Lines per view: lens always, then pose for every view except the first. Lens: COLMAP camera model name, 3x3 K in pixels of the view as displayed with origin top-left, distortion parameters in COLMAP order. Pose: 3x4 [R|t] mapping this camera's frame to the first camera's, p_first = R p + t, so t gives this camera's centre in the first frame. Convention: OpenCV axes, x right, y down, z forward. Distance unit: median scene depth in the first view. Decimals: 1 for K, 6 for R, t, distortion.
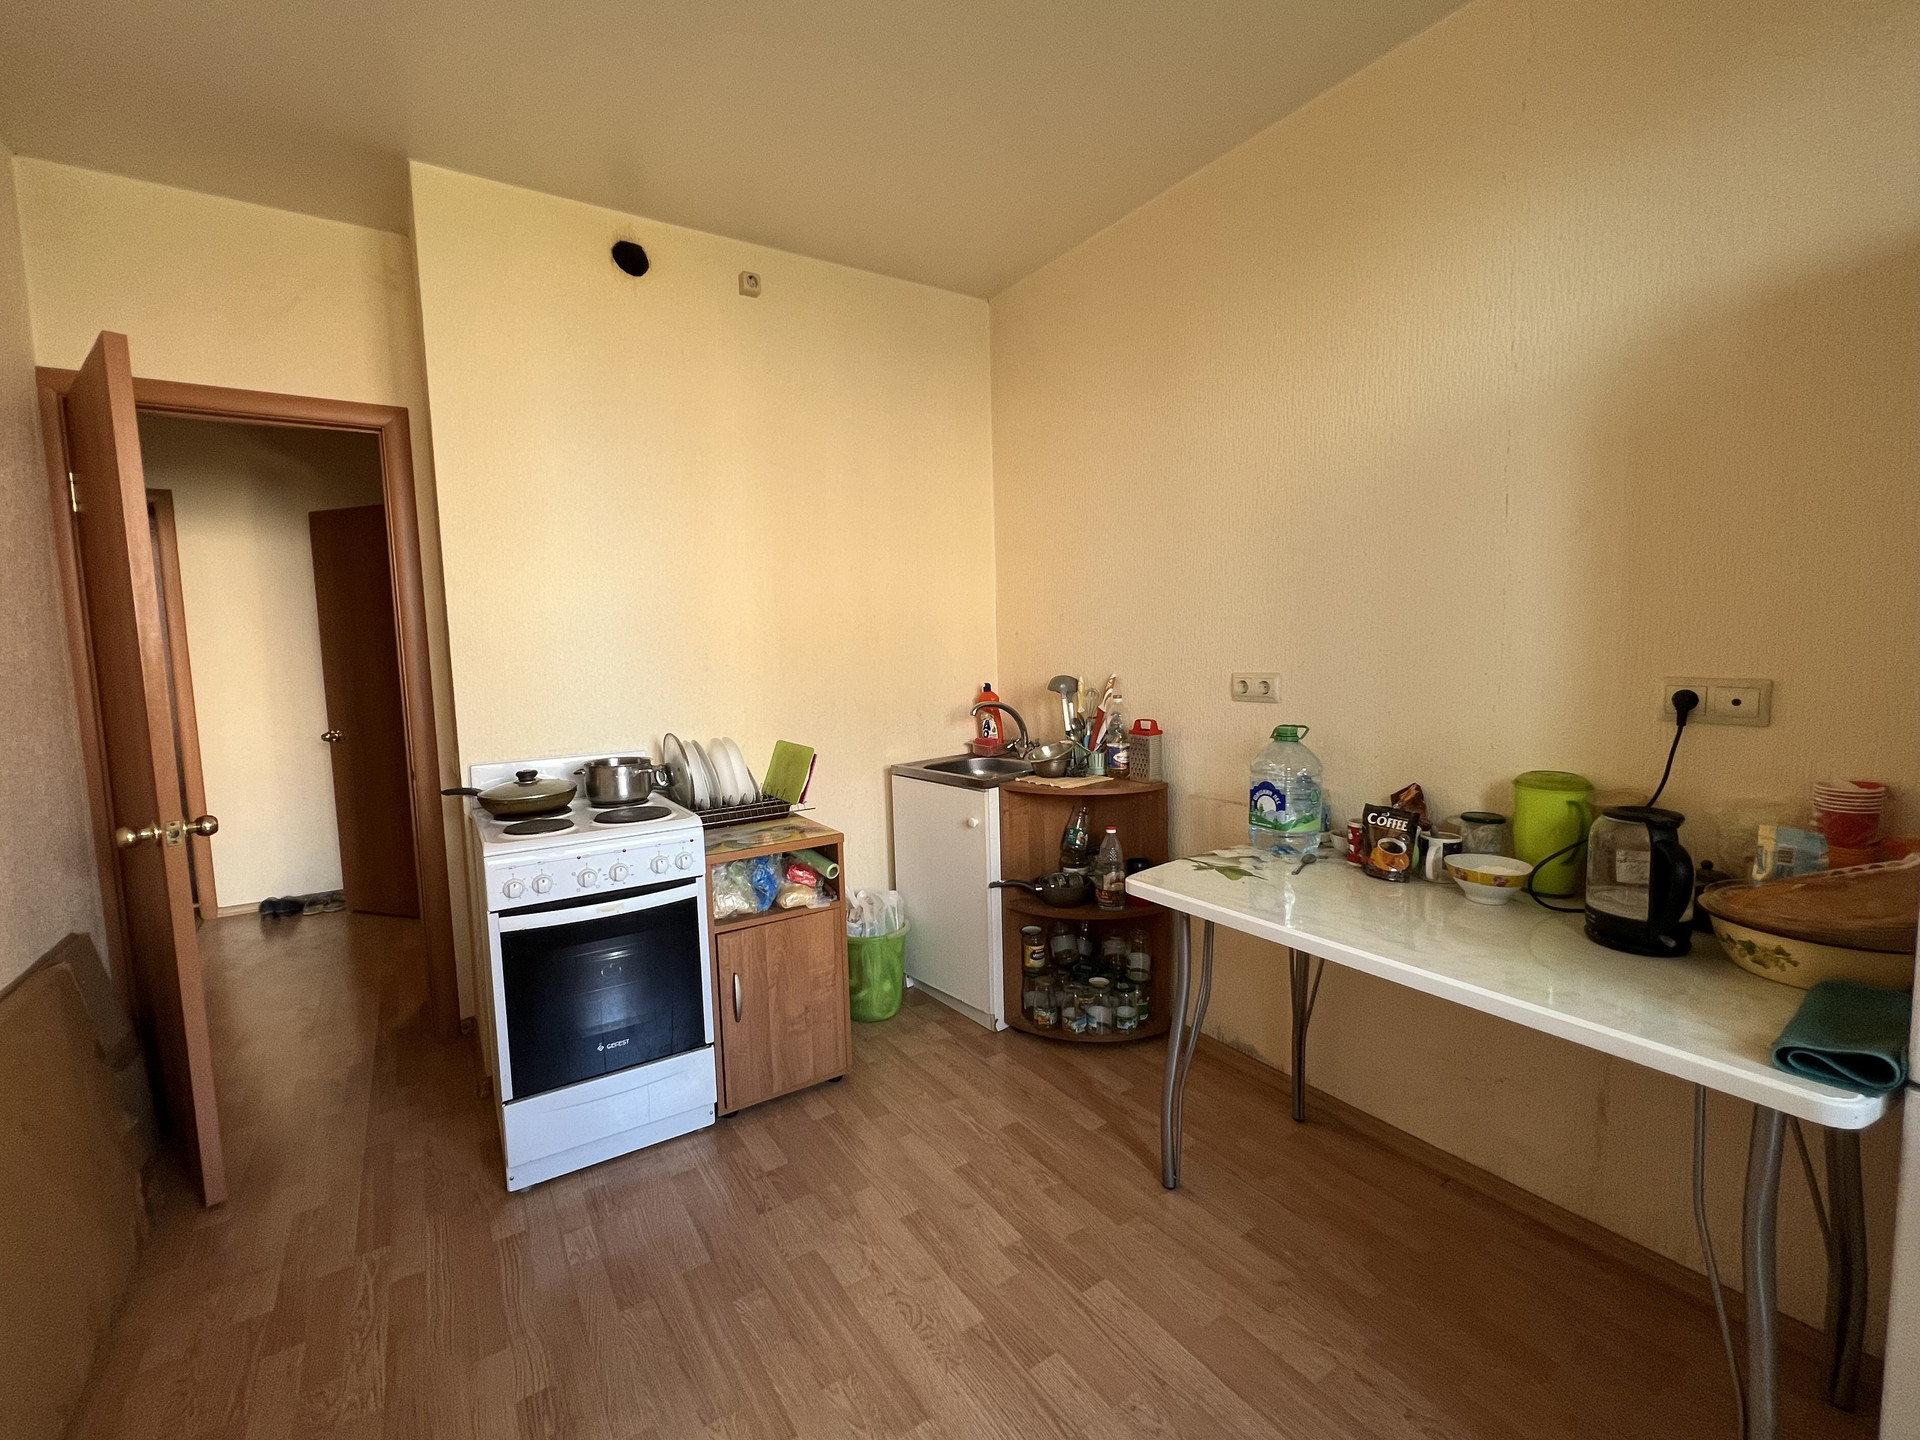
lens RADIAL K [[828.5, 0, 957.6], [0, 828.5, 717.3], [0, 0, 1]] dist [-0.000849, -0.000136]
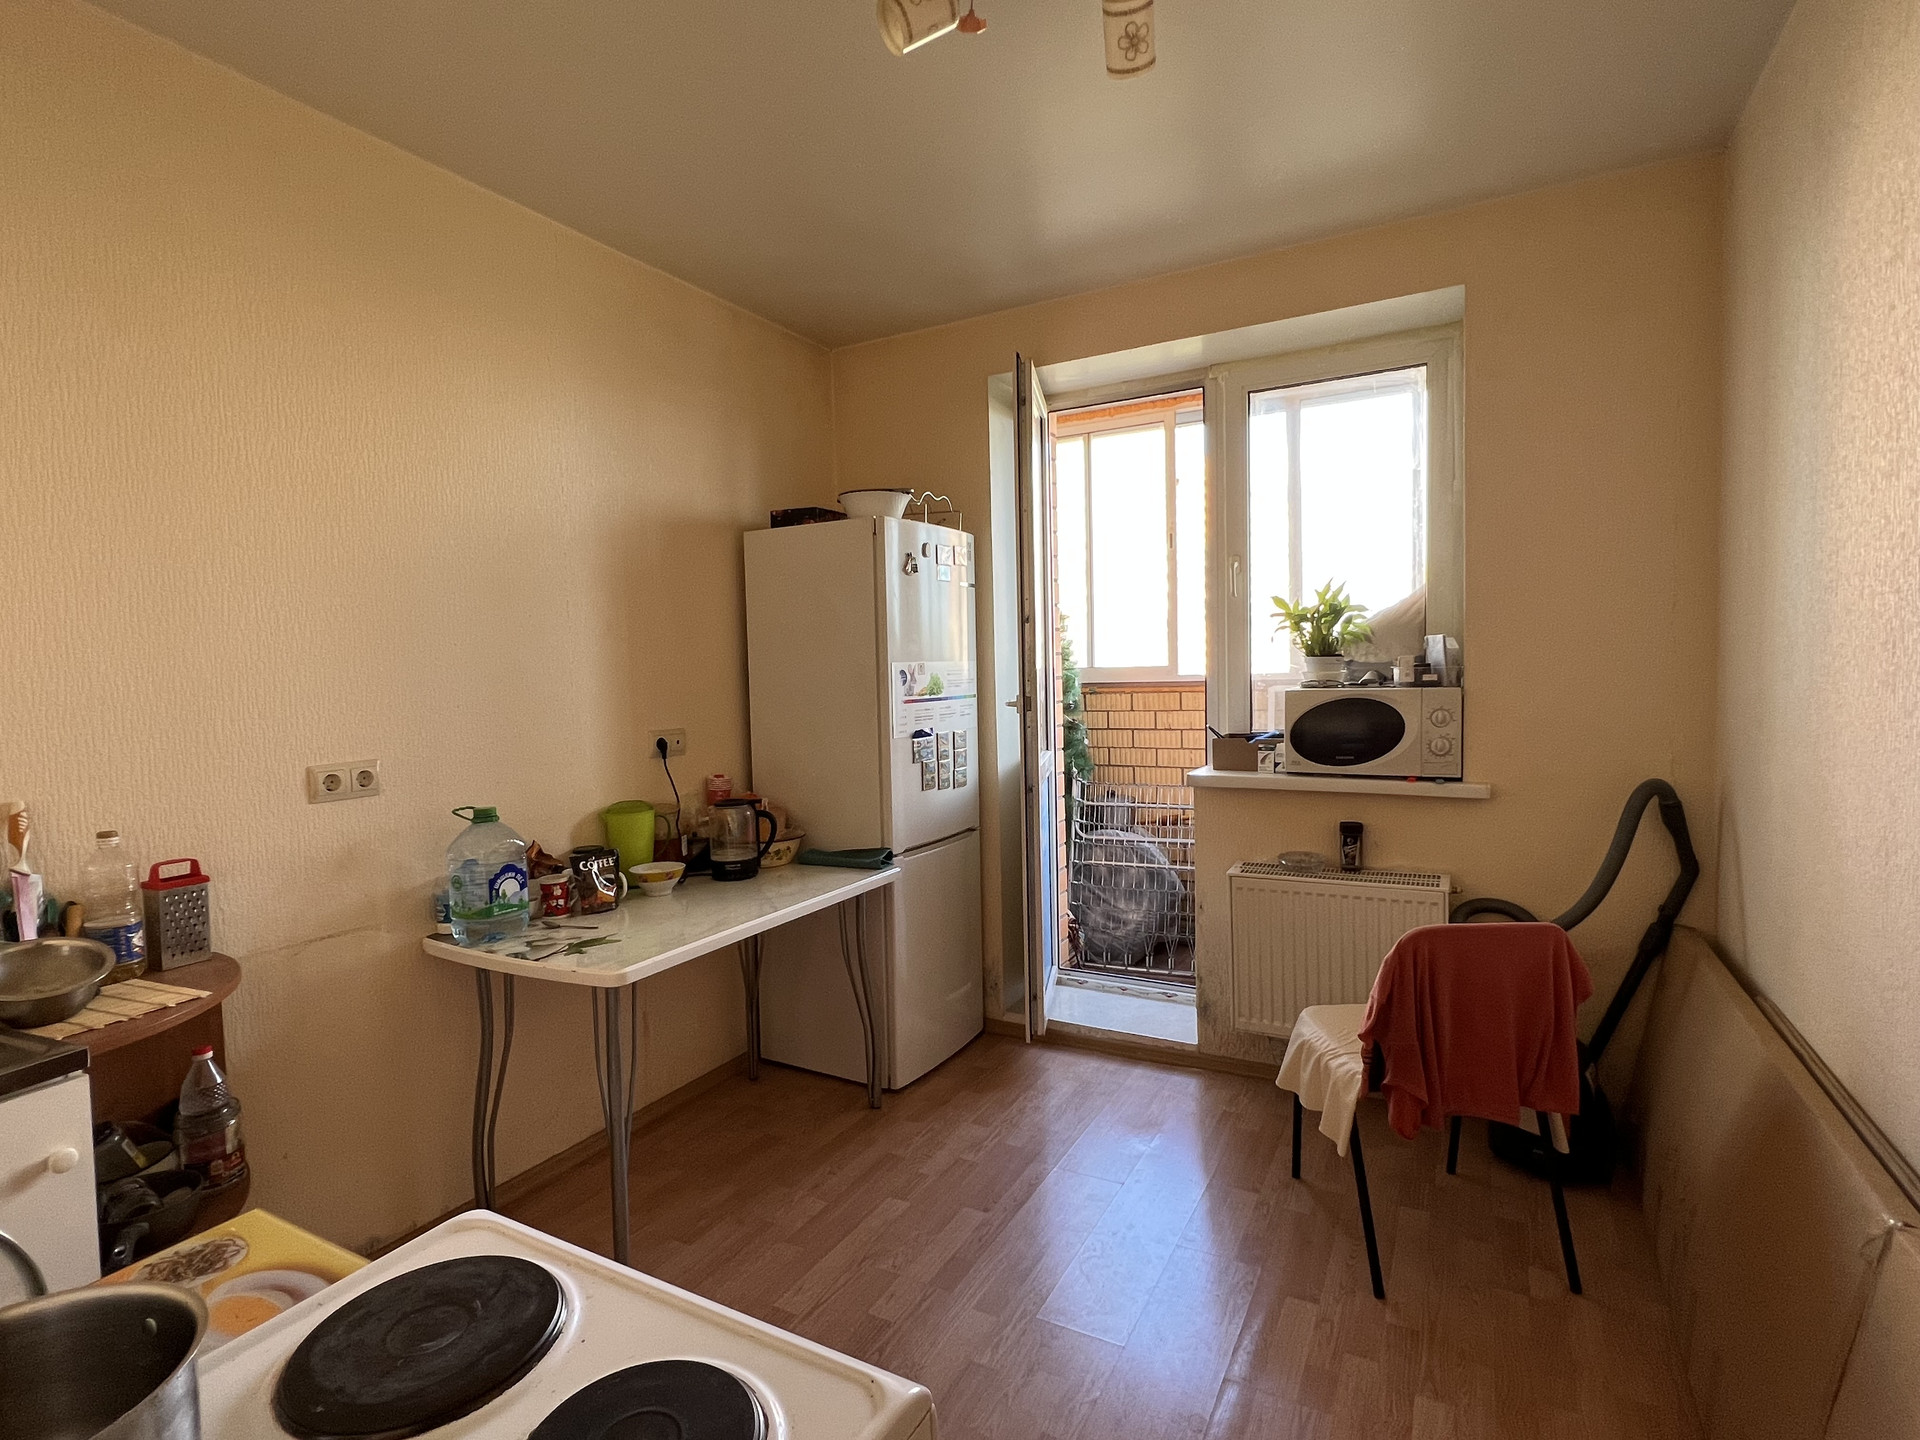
lens RADIAL K [[945.6, 0, 952.5], [0, 945.6, 716.3], [0, 0, 1]] dist [0.001807, 0.000075]
pose [[-0.480780, 0.003044, 0.876836, -0.826626], [0.125479, 0.989941, 0.065365, -0.096976], [-0.867817, 0.141450, -0.476325, 1.059313]]
